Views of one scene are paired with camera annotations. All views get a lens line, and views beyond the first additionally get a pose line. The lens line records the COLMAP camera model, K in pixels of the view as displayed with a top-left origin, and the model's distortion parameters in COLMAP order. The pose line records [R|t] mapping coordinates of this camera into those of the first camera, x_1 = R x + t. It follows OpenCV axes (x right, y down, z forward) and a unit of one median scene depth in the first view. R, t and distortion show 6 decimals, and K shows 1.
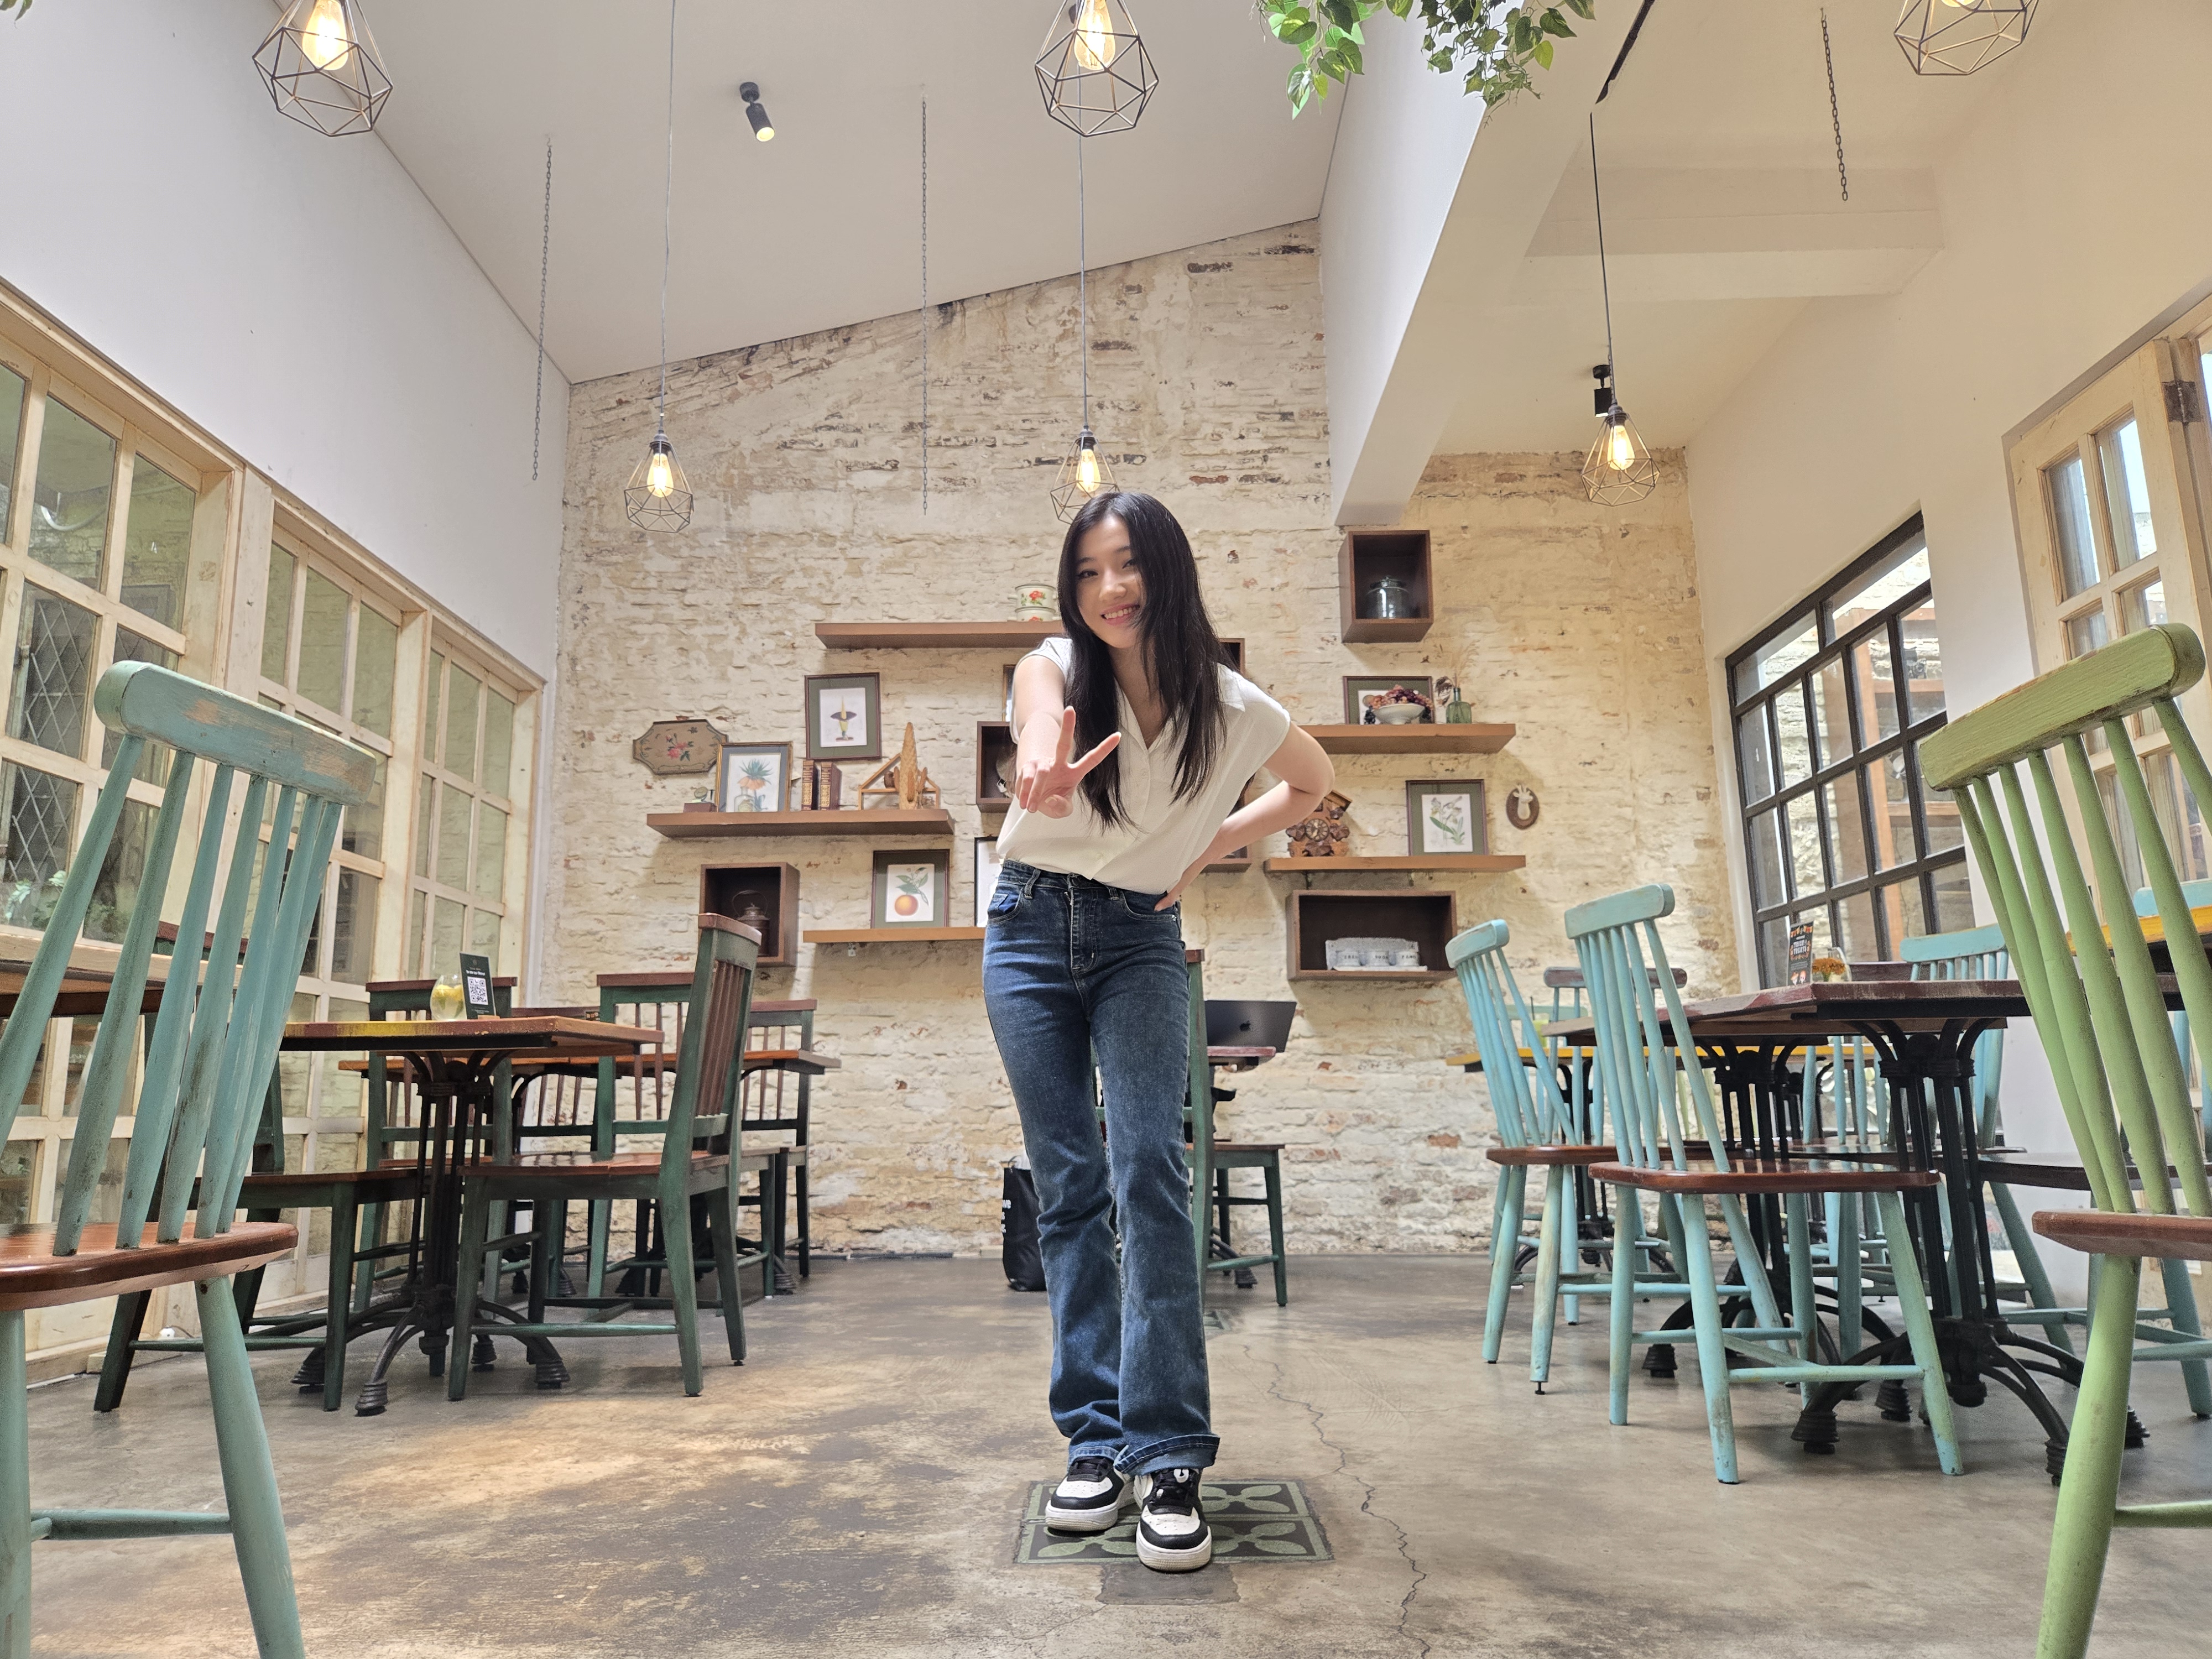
lens RADIAL K [[1482.0, 0, 1103.4], [0, 1482.0, 821.4], [0, 0, 1]] dist [0.031744, -0.019880]
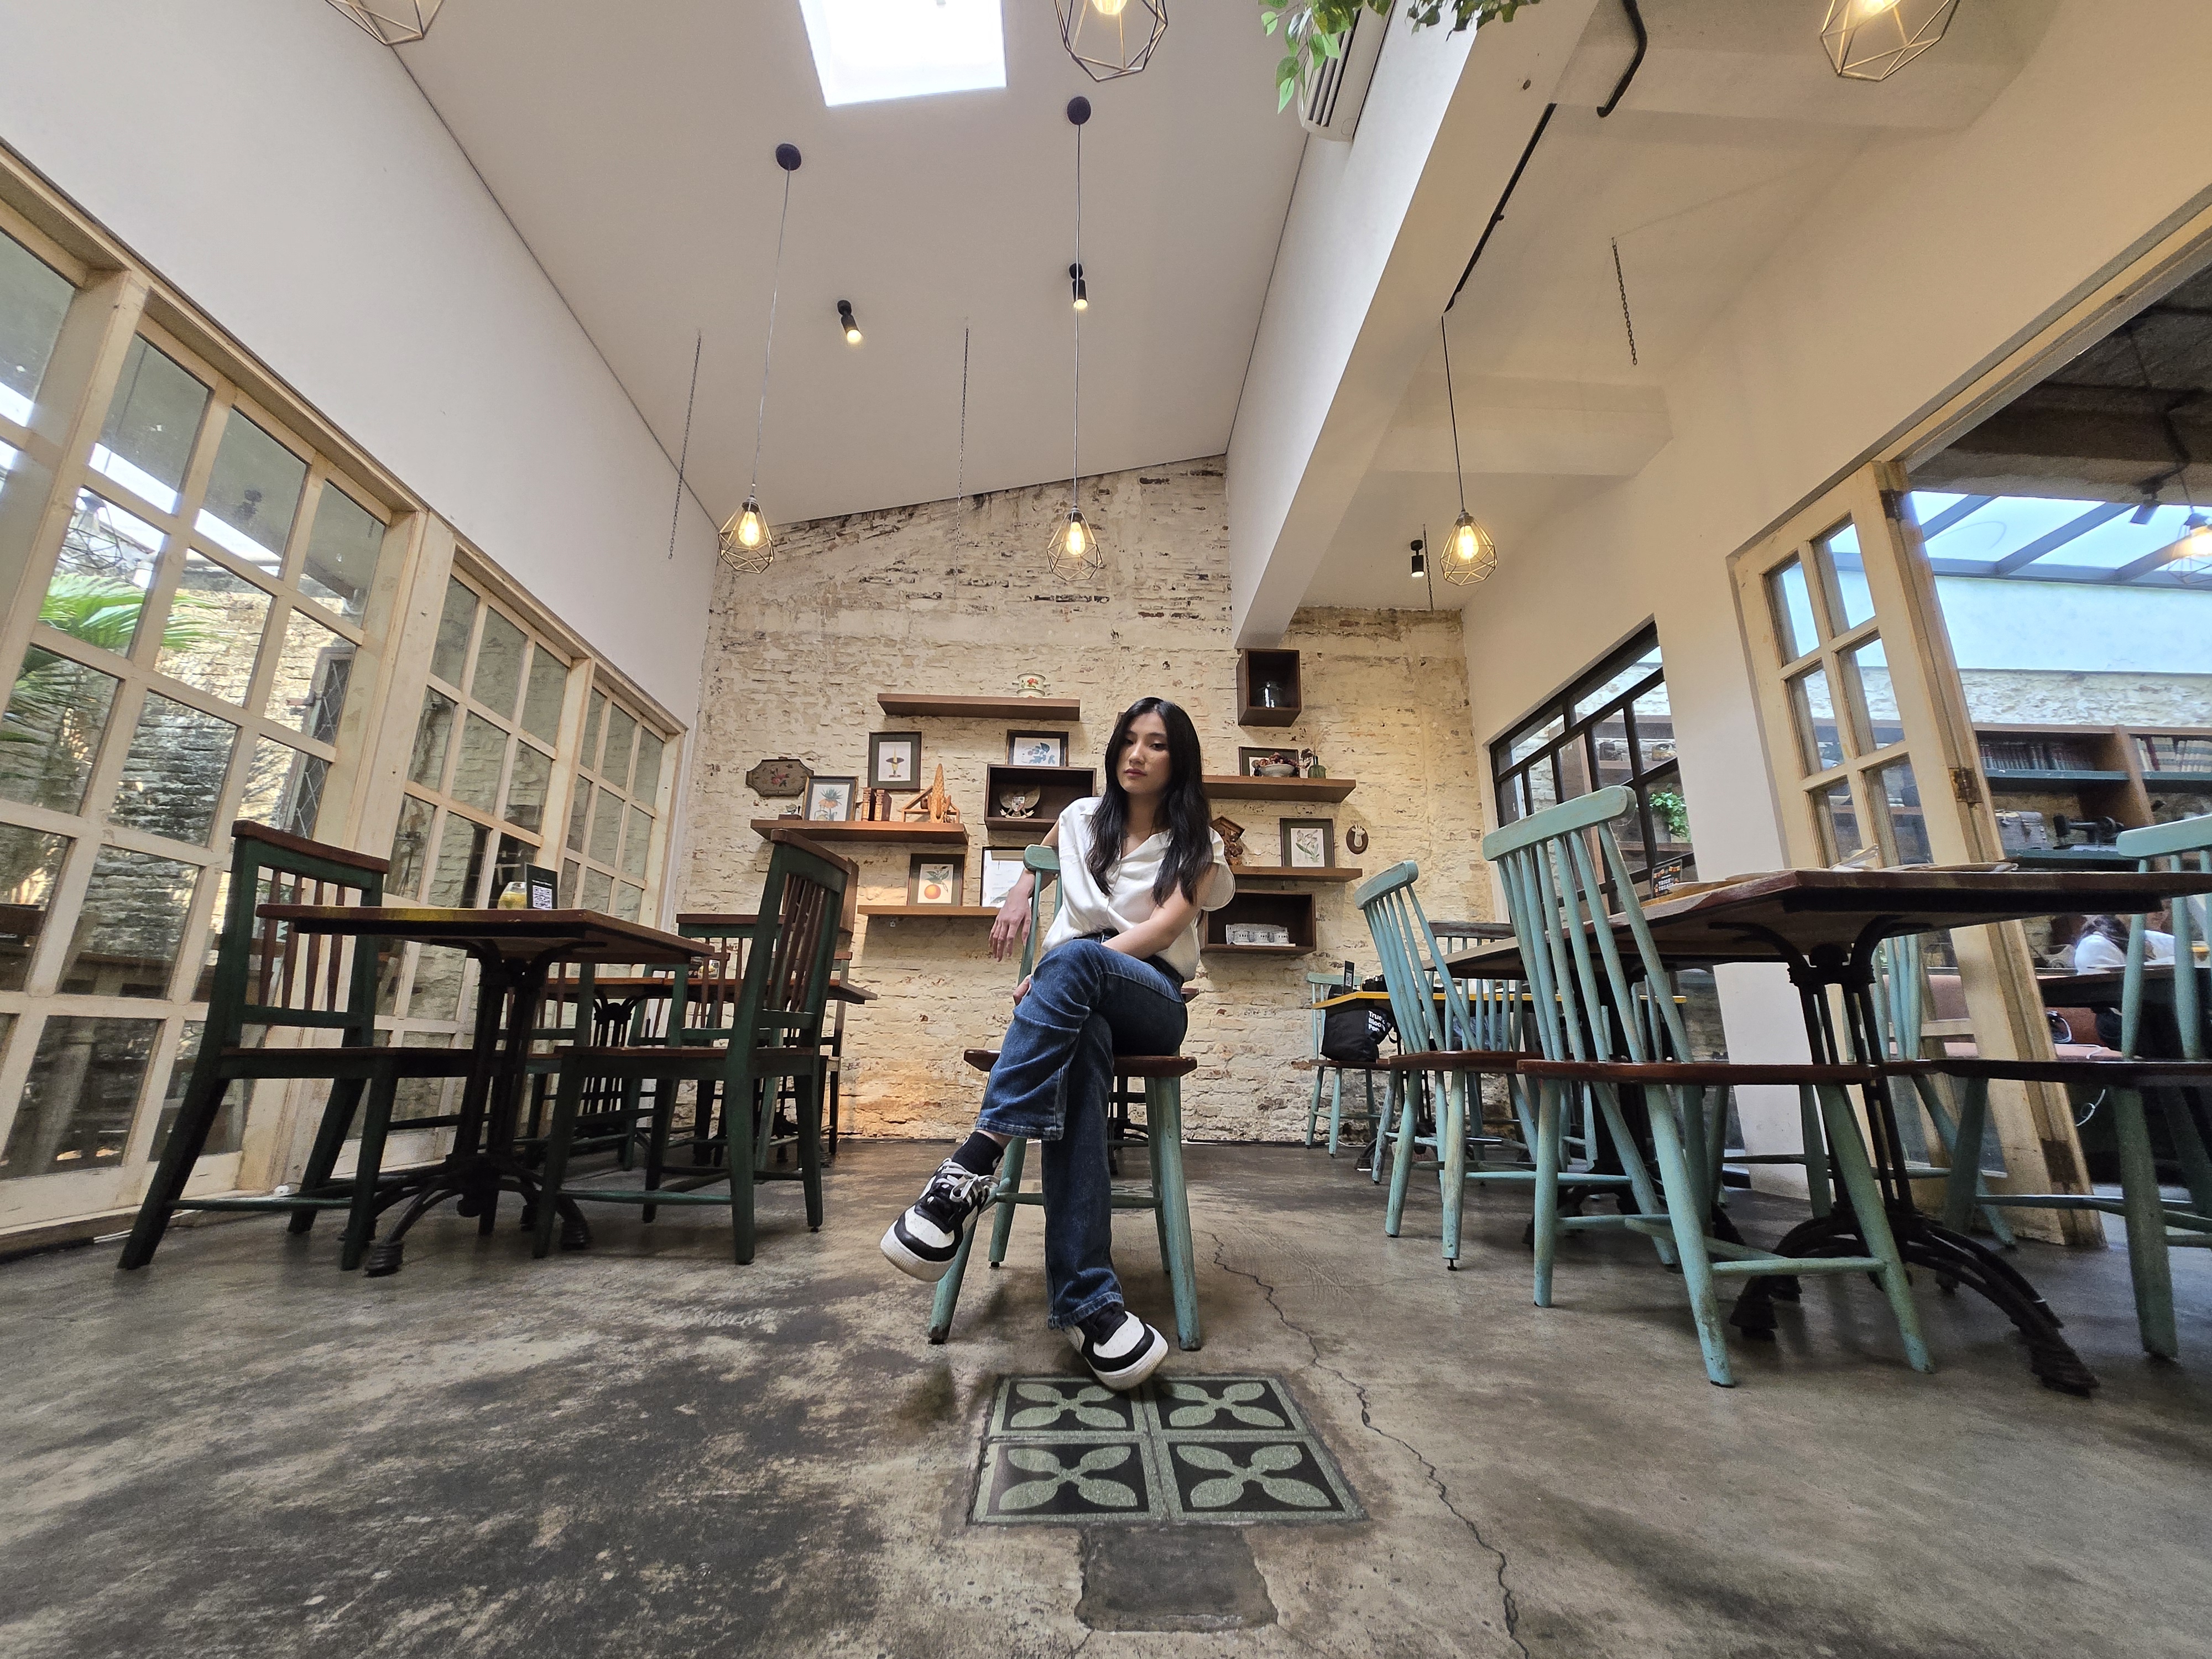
lens RADIAL K [[887.1, 0, 1108.9], [0, 887.1, 829.4], [0, 0, 1]] dist [0.001678, 0.000519]
pose [[0.998323, 0.034557, 0.046450, -0.005376], [-0.031774, 0.997731, -0.059363, 0.042617], [-0.048396, 0.057788, 0.997155, 0.137688]]
